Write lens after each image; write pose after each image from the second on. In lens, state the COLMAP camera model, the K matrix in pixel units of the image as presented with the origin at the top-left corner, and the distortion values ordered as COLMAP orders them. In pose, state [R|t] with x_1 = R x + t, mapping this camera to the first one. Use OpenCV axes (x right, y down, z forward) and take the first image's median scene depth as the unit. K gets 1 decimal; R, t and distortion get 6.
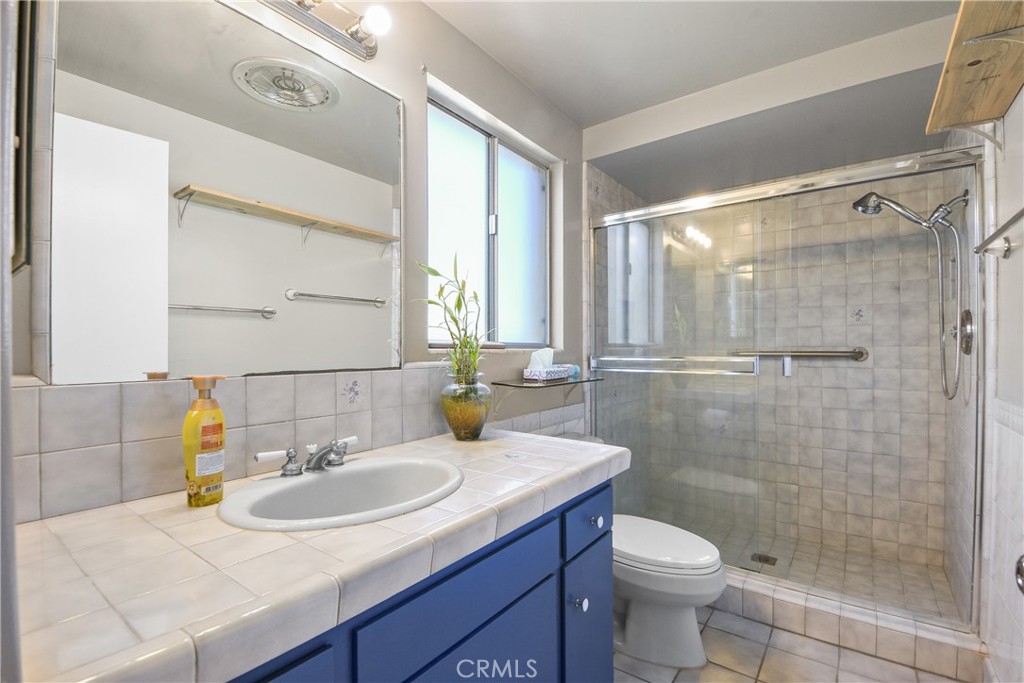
lens RADIAL K [[463.8, 0, 537.2], [0, 463.8, 348.9], [0, 0, 1]] dist [-0.012207, -0.000557]
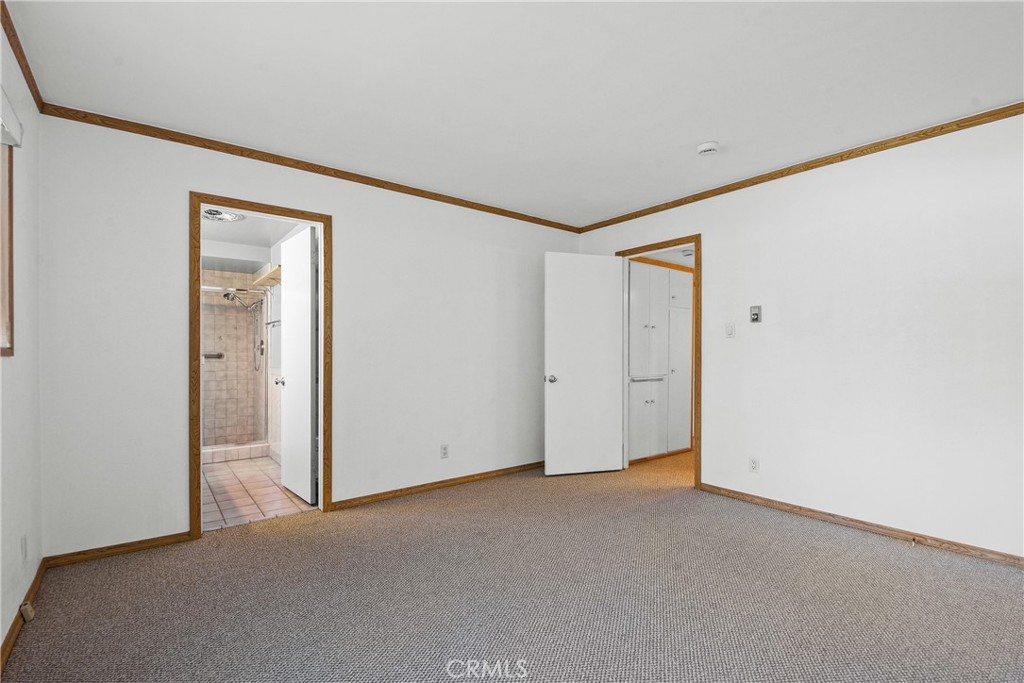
lens RADIAL K [[463.8, 0, 515.2], [0, 463.8, 350.3], [0, 0, 1]] dist [-0.012207, -0.000557]
pose [[0.281749, 0.005836, 0.959470, -1.097590], [0.003398, 0.999969, -0.007080, 0.005607], [-0.959482, 0.005255, 0.281721, -1.054760]]
